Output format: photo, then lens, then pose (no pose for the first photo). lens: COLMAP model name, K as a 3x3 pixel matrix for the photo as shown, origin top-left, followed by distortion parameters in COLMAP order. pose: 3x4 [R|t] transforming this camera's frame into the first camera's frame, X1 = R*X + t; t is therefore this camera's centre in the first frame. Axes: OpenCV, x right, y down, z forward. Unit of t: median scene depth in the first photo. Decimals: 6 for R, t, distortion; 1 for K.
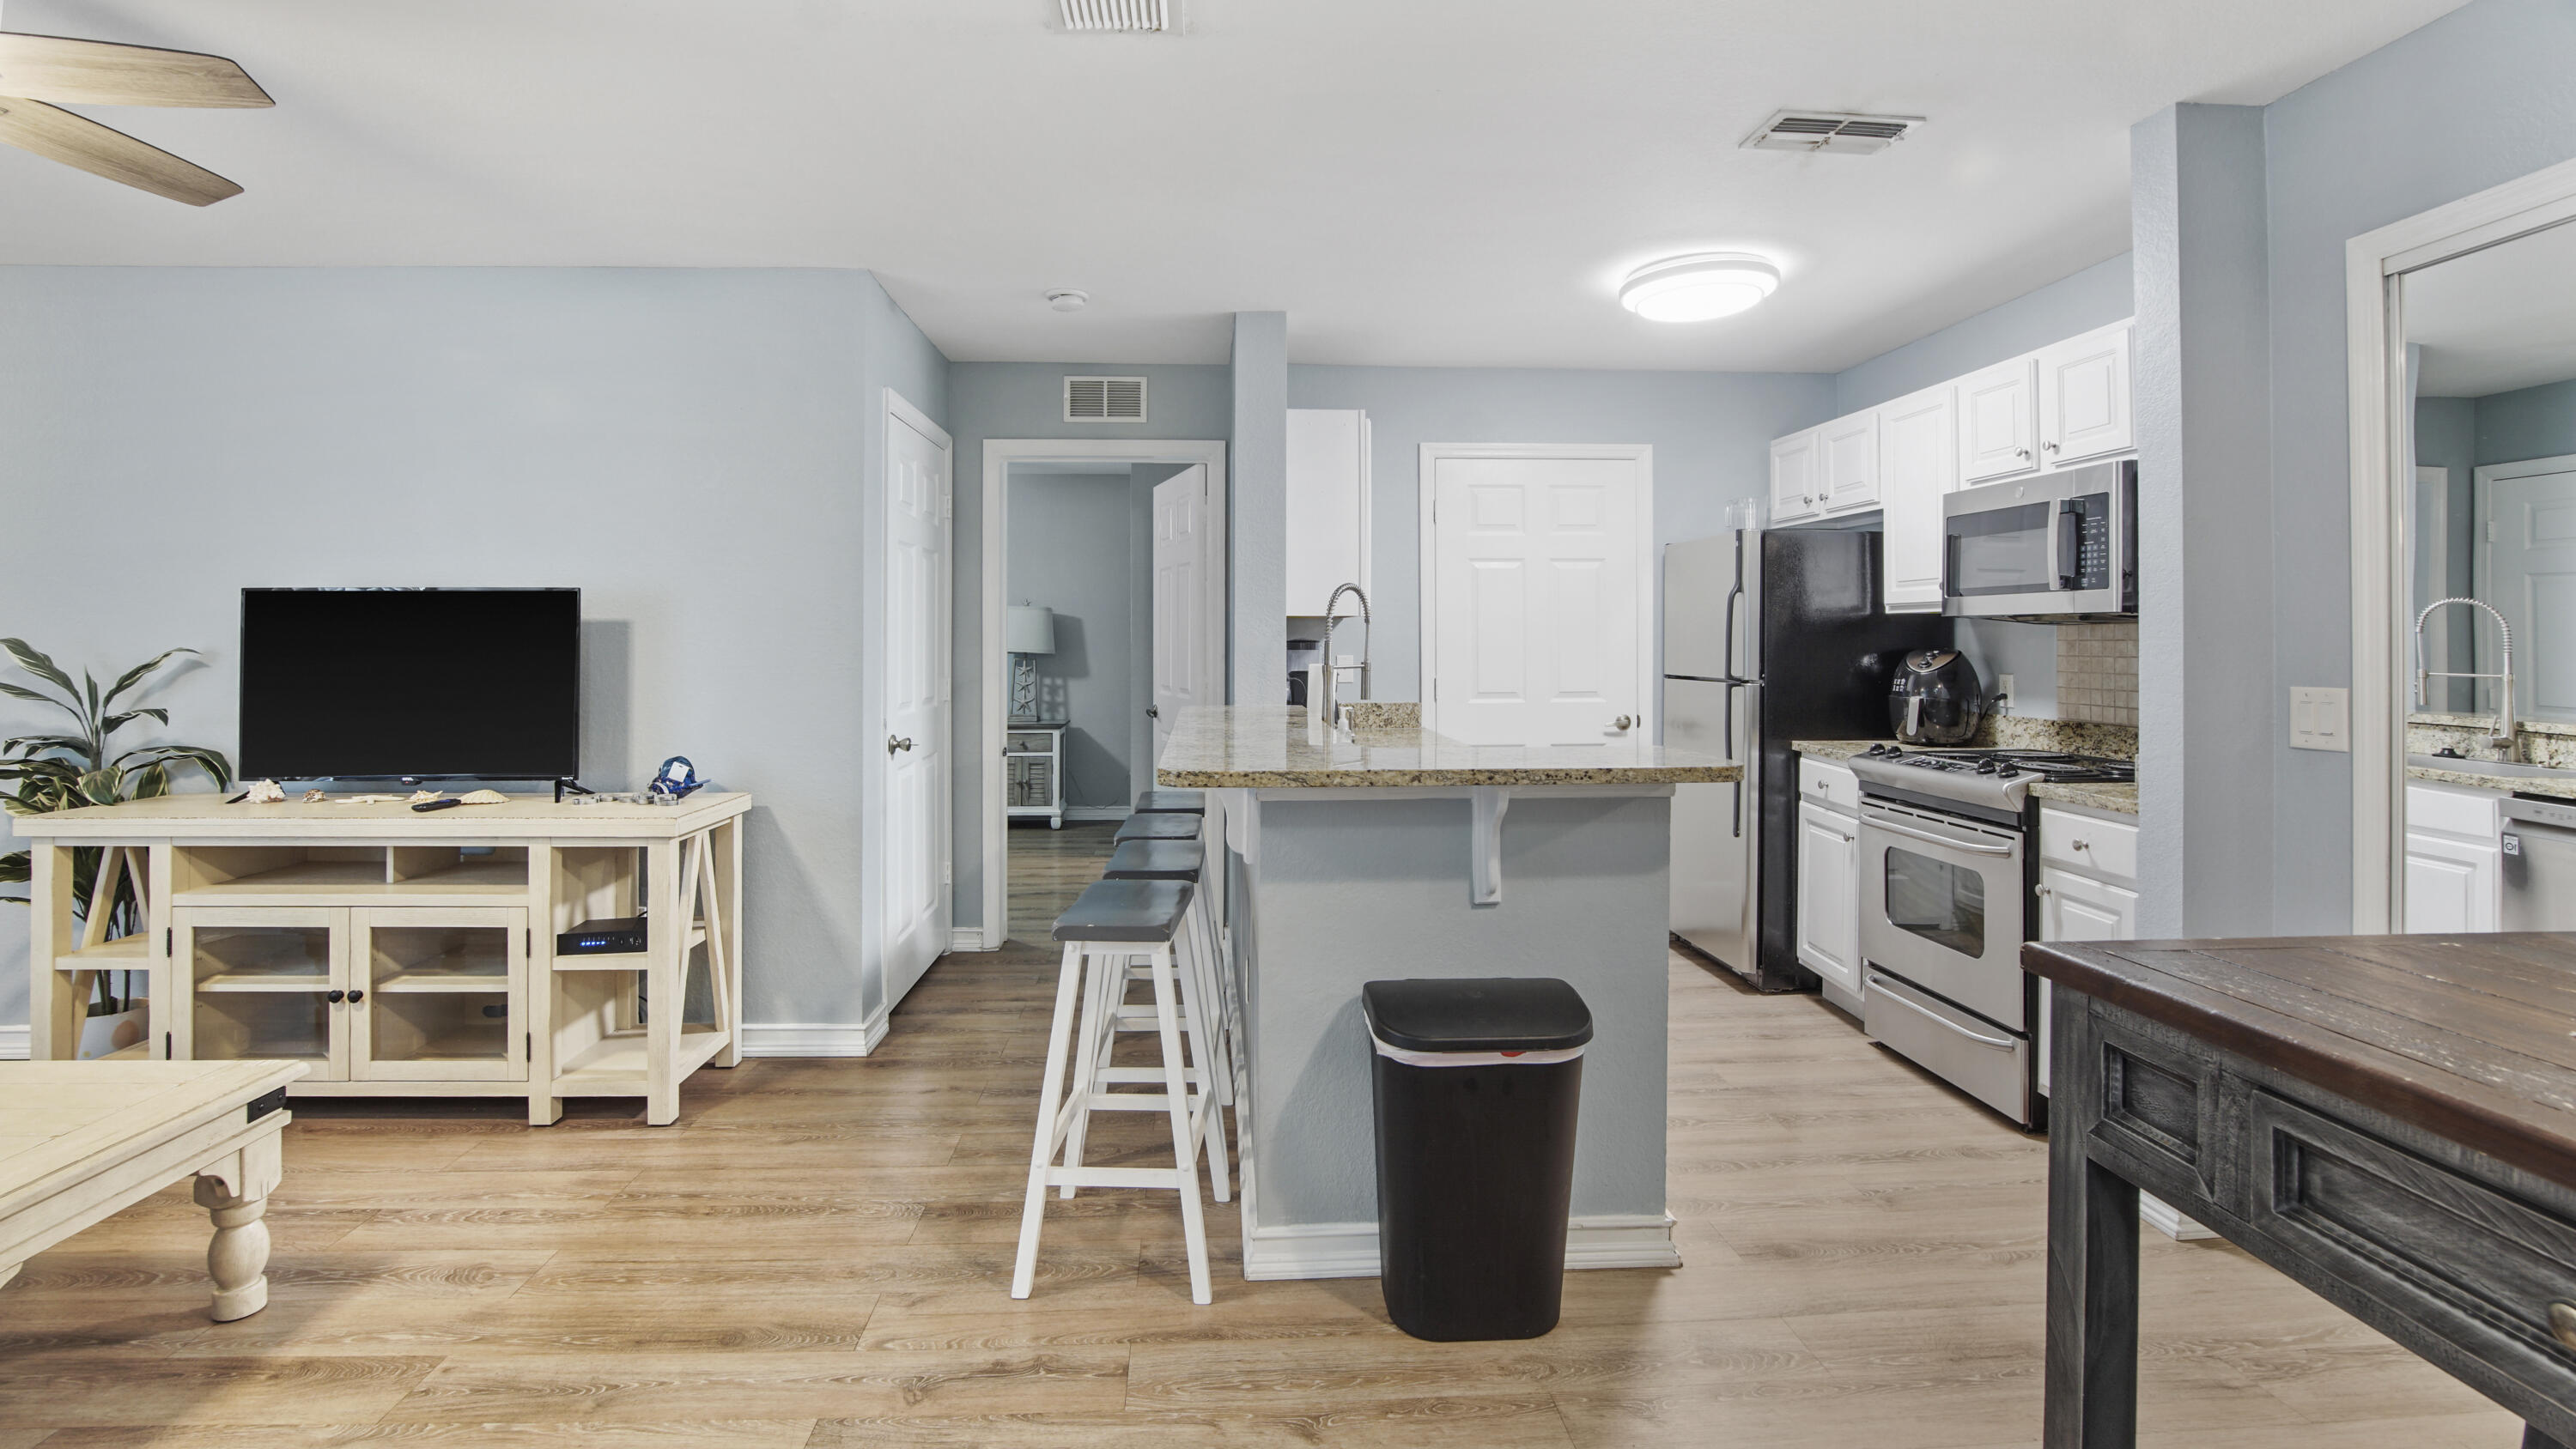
lens RADIAL K [[1207.2, 0, 1273.2], [0, 1207.2, 658.2], [0, 0, 1]] dist [-0.027184, 0.000121]
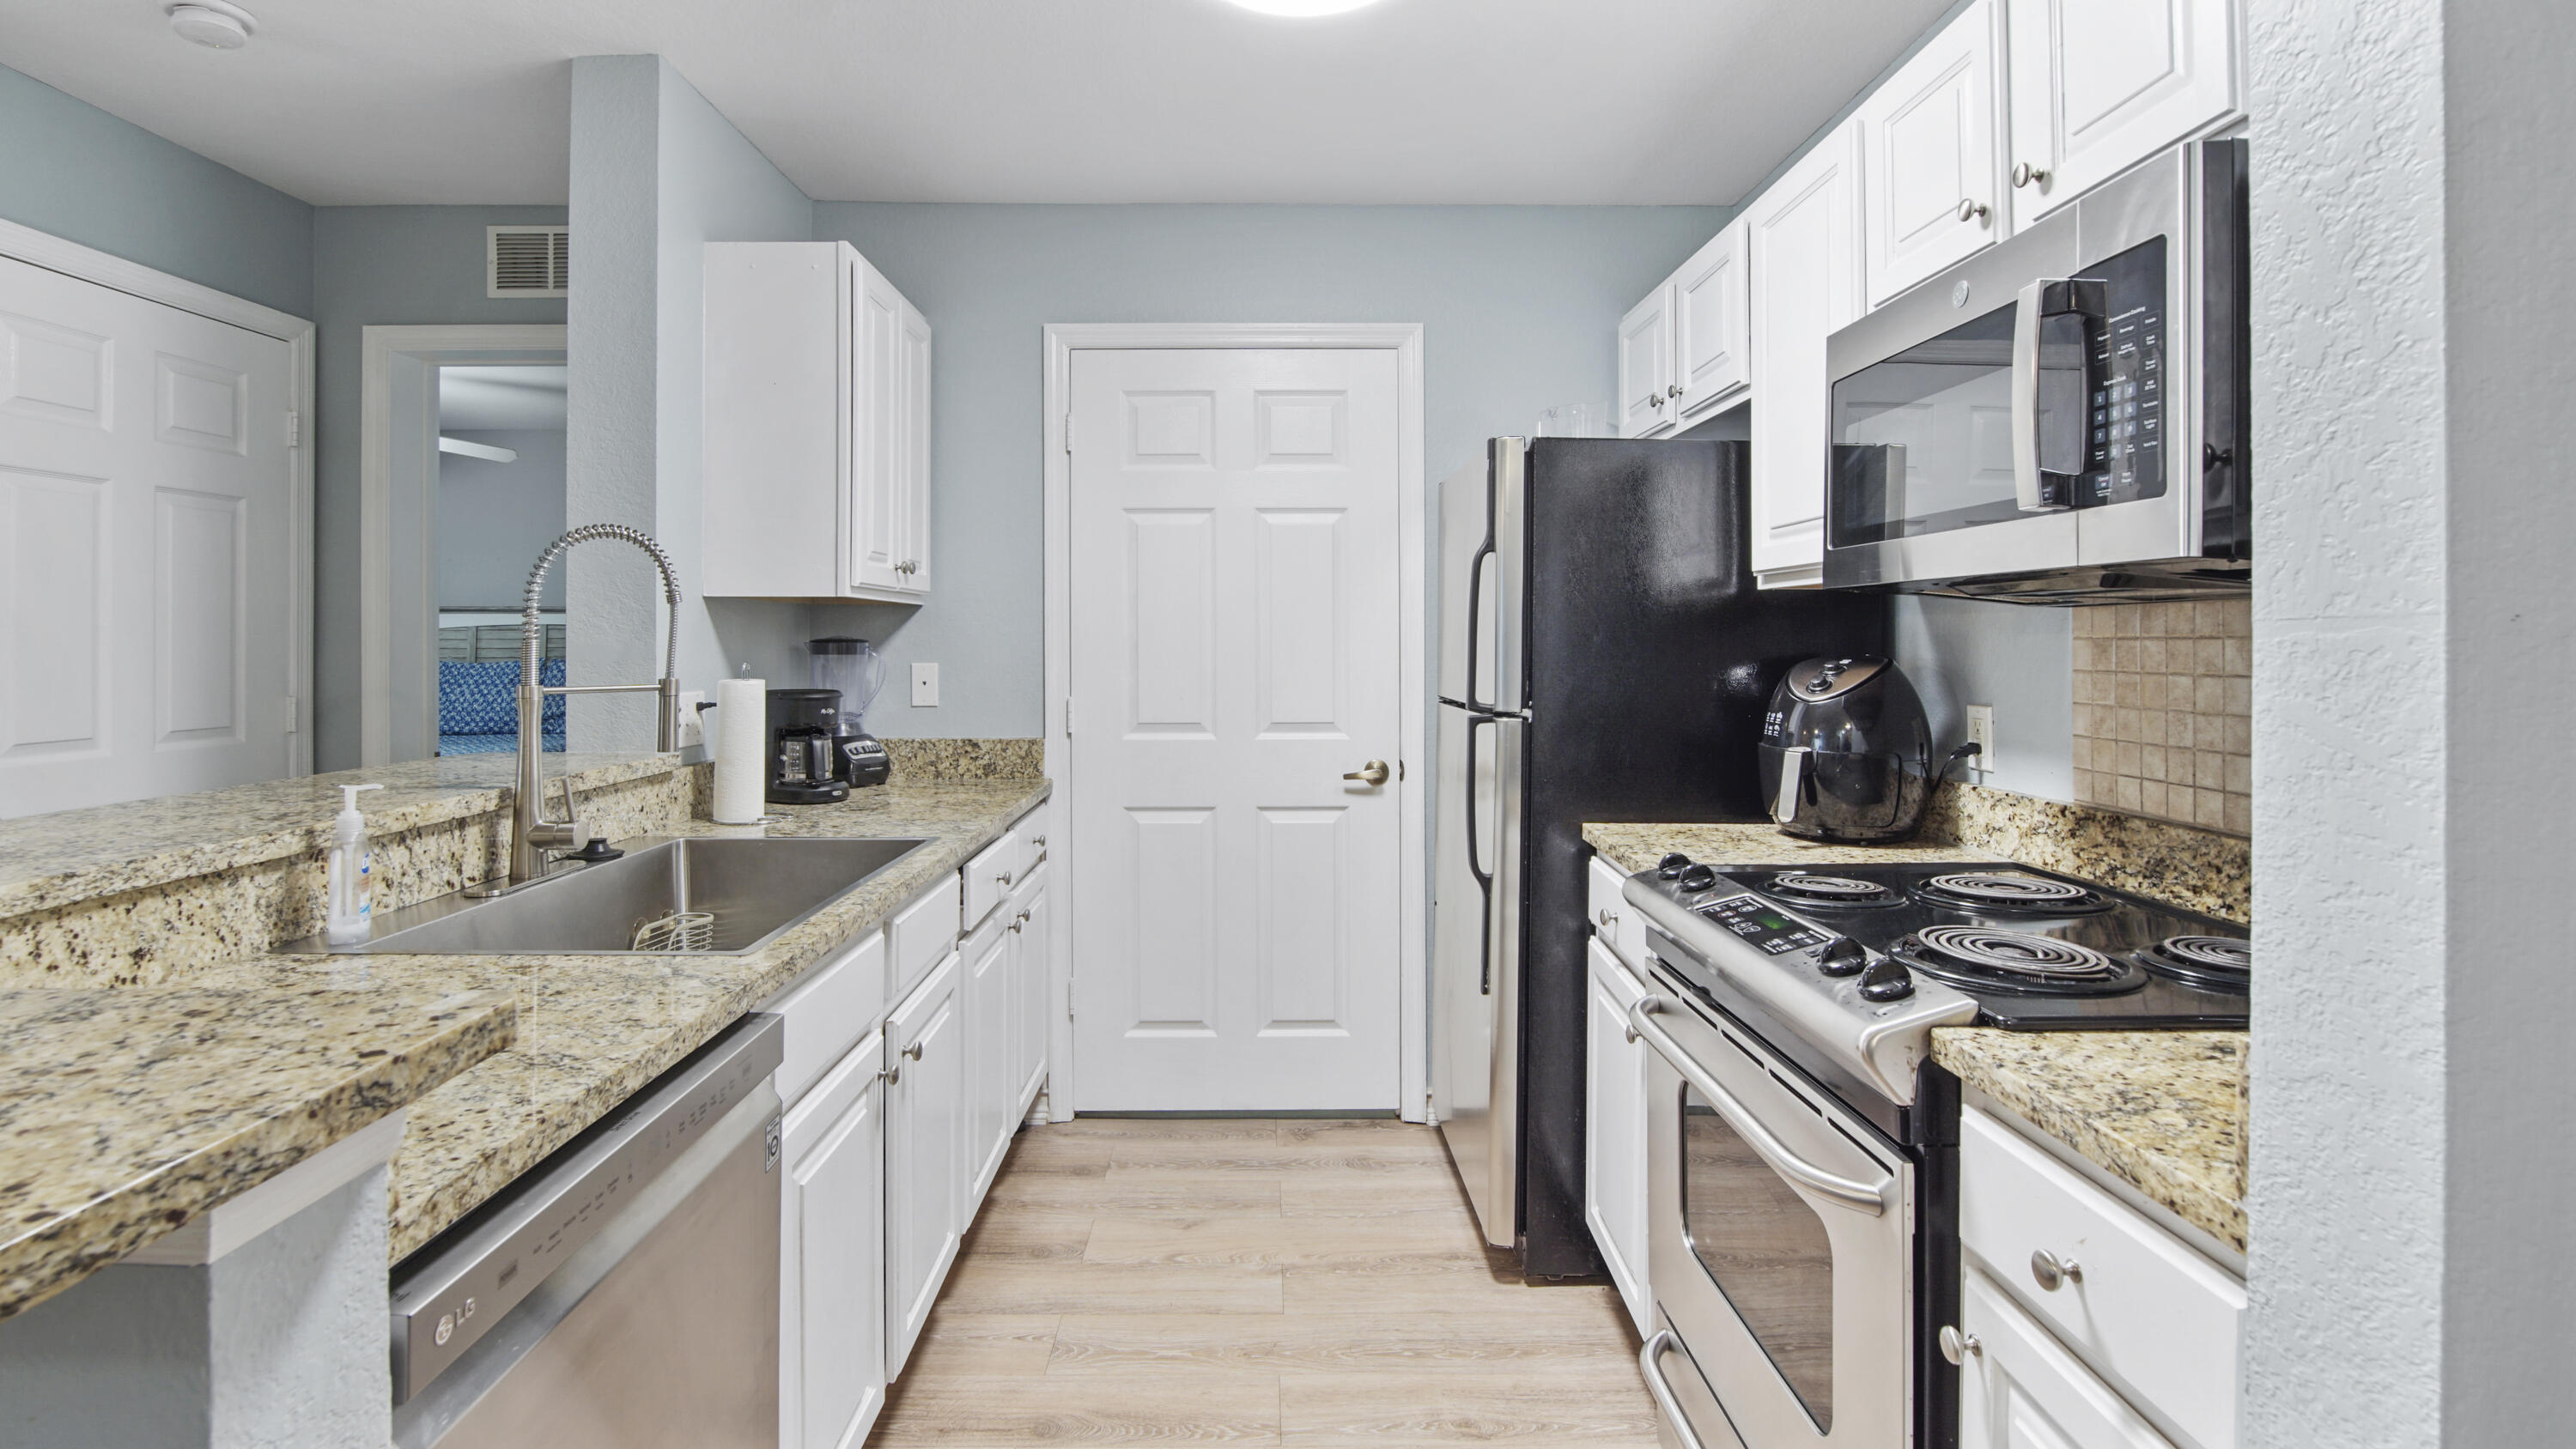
lens RADIAL K [[1207.2, 0, 1273.2], [0, 1207.2, 658.2], [0, 0, 1]] dist [-0.027184, 0.000121]
pose [[0.998301, 0.003732, -0.058146, 0.341642], [-0.003886, 0.999989, -0.002529, -0.004390], [0.058136, 0.002751, 0.998305, 0.471483]]
